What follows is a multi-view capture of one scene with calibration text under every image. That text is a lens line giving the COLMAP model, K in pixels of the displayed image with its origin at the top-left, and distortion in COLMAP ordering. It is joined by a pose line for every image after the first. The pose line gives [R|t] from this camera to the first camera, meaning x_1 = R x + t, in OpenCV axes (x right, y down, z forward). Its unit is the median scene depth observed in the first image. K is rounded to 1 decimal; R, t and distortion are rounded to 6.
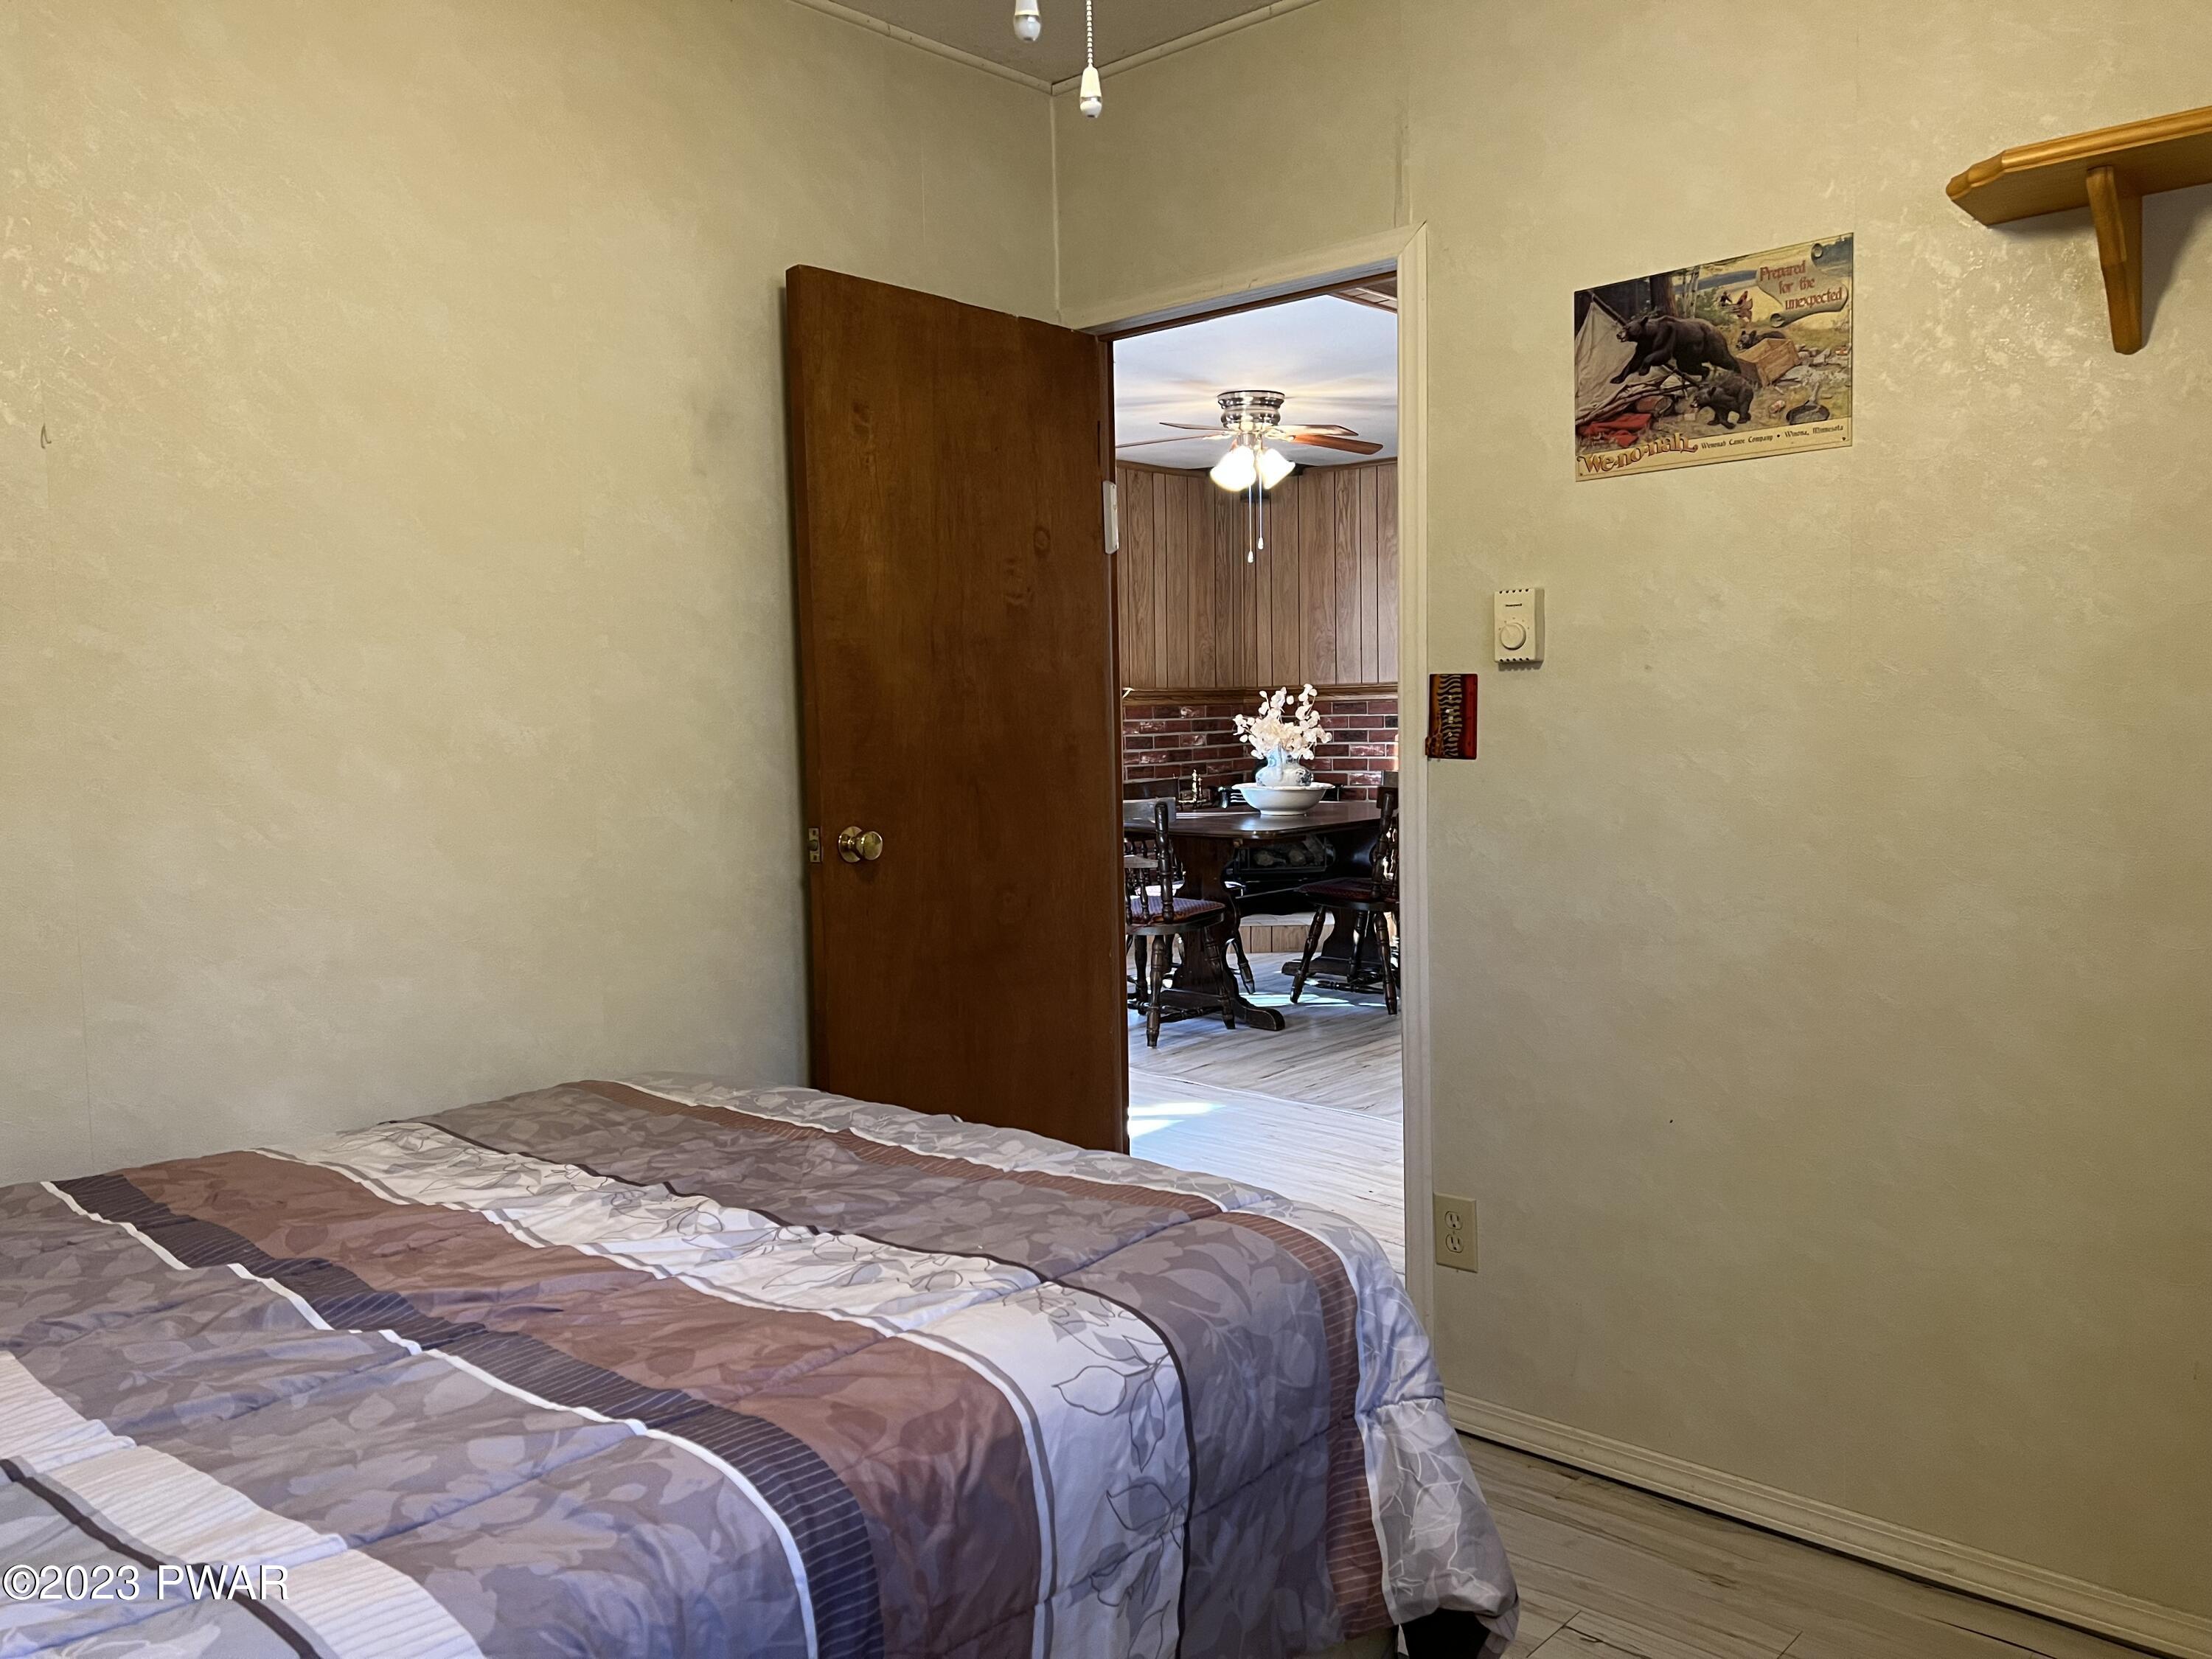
lens RADIAL K [[1650.4, 0, 1103.9], [0, 1650.4, 842.1], [0, 0, 1]] dist [0.067349, -0.073539]
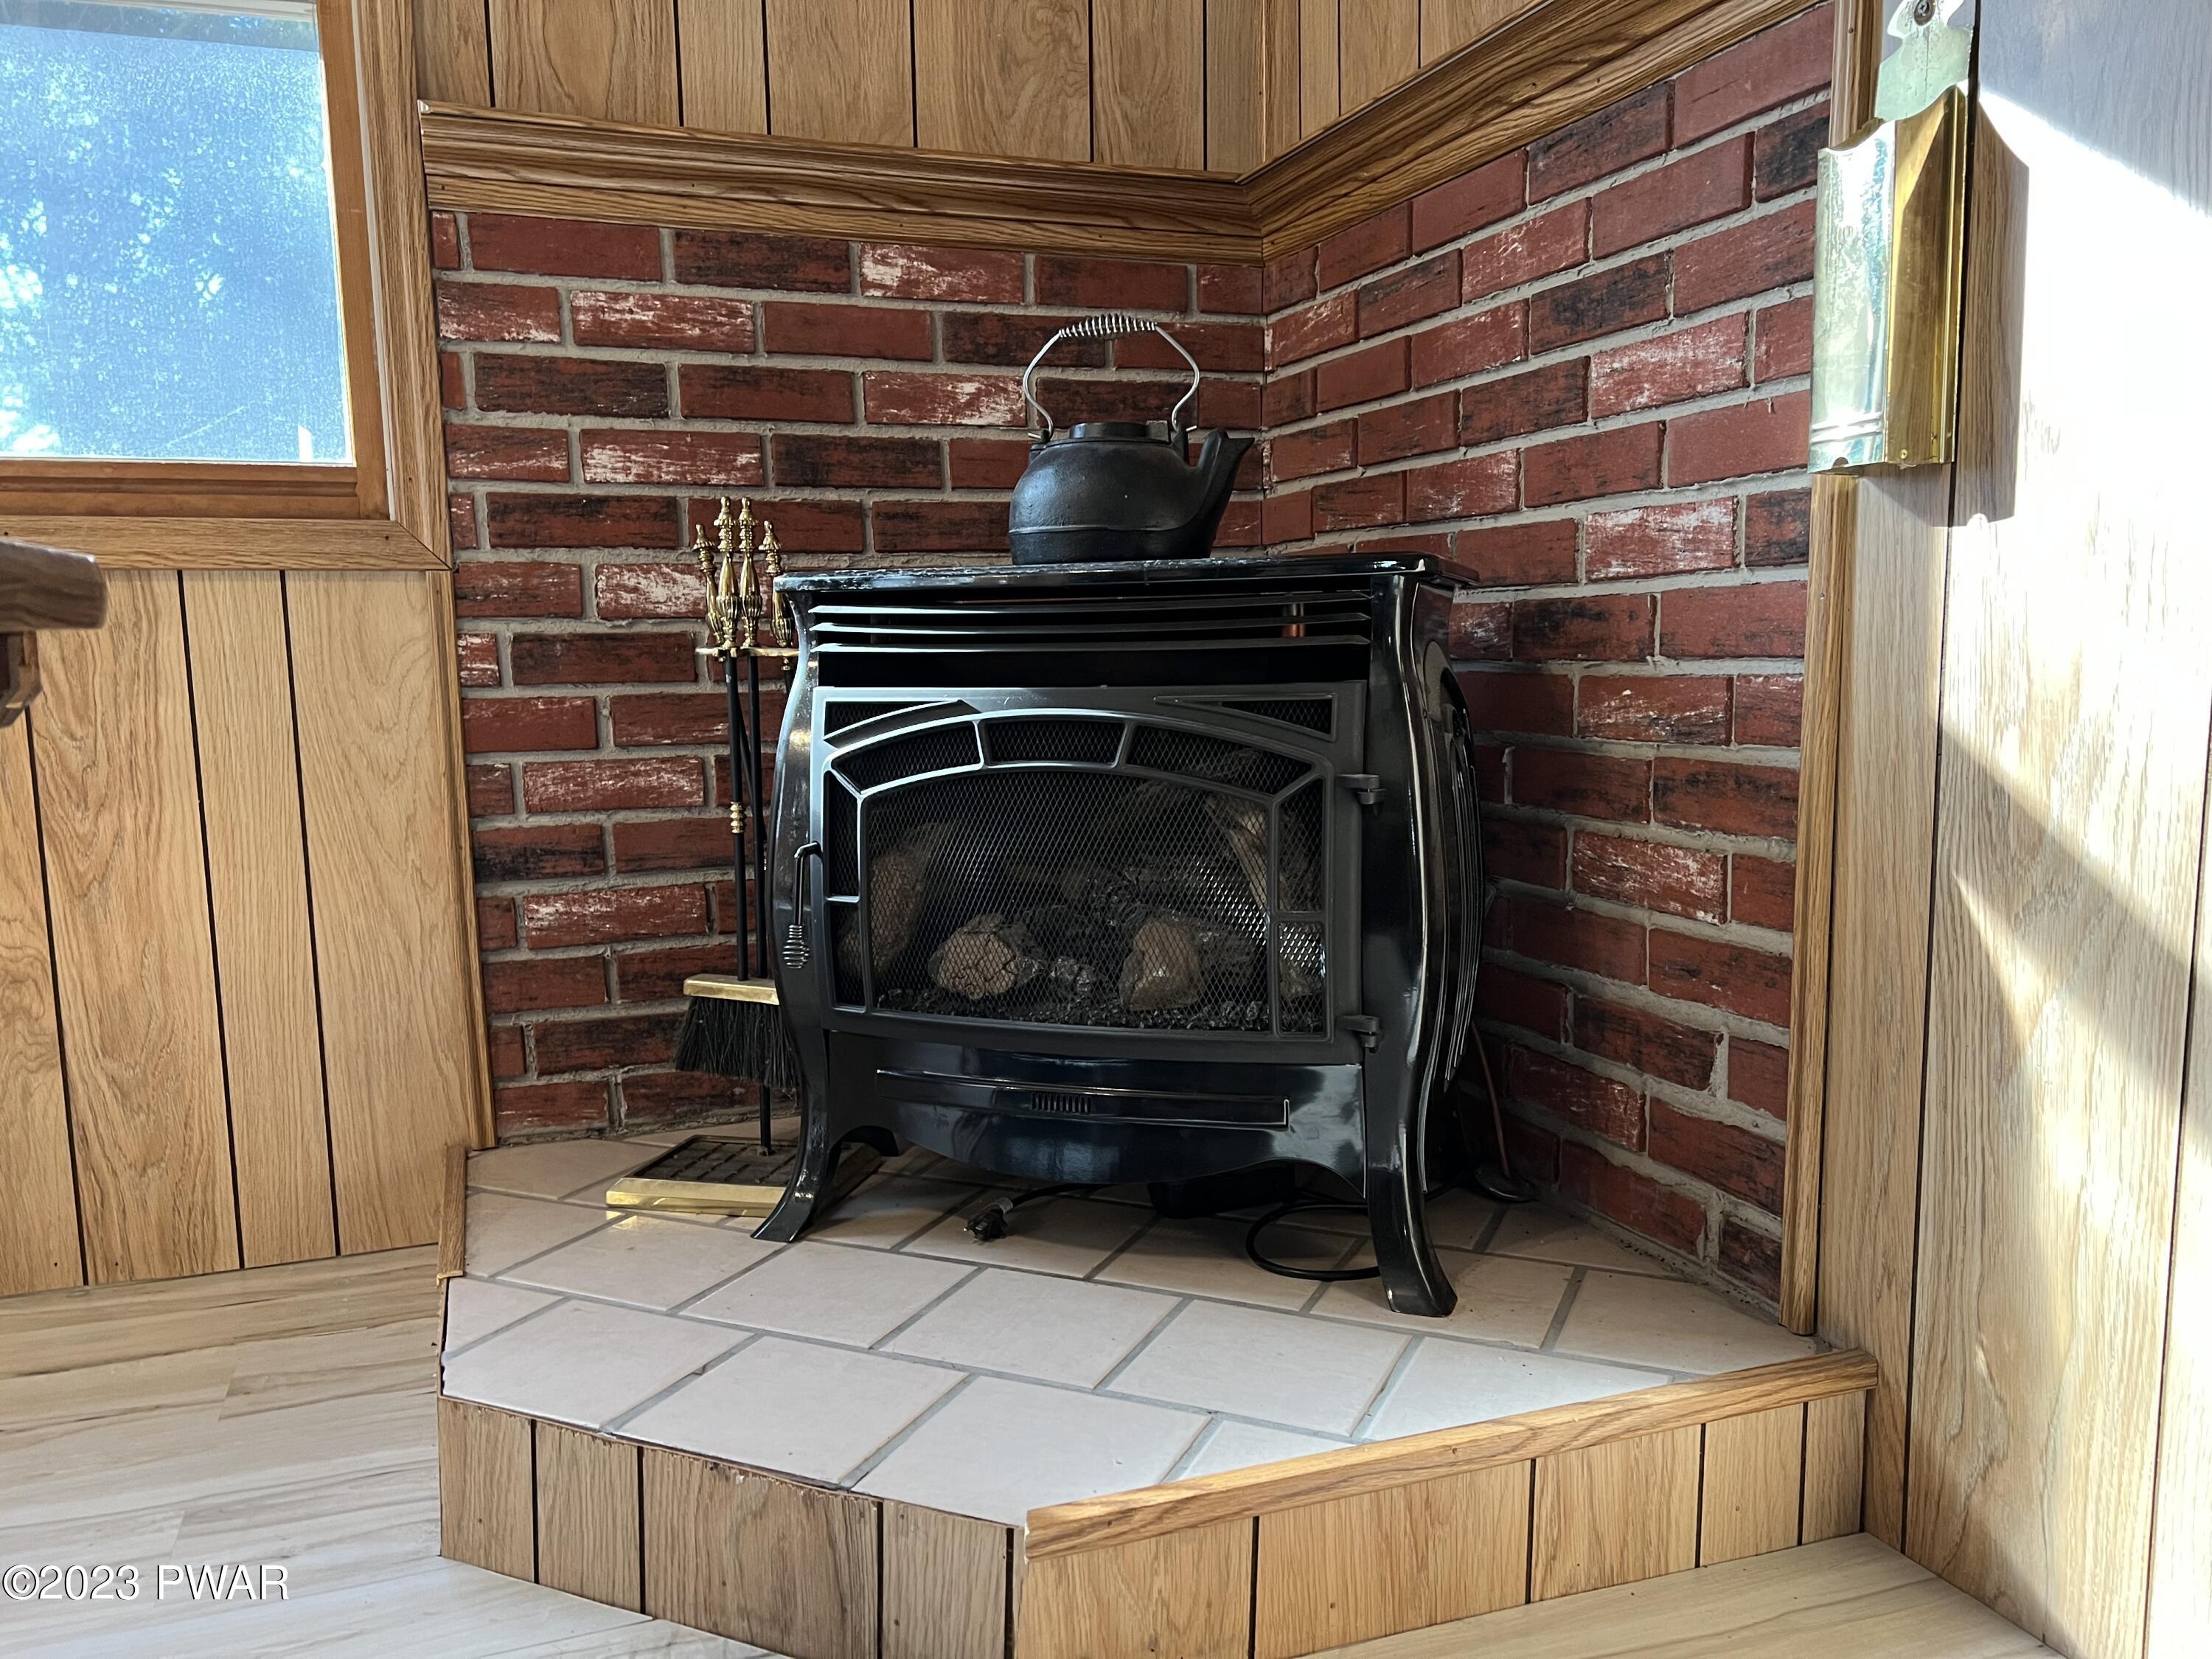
lens RADIAL K [[1648.2, 0, 1102.4], [0, 1648.2, 850.3], [0, 0, 1]] dist [0.092088, -0.098330]
pose [[0.877232, 0.066845, -0.475391, 0.192709], [-0.040684, 0.997048, 0.065123, -0.014678], [0.478340, -0.037787, 0.877361, 0.814869]]
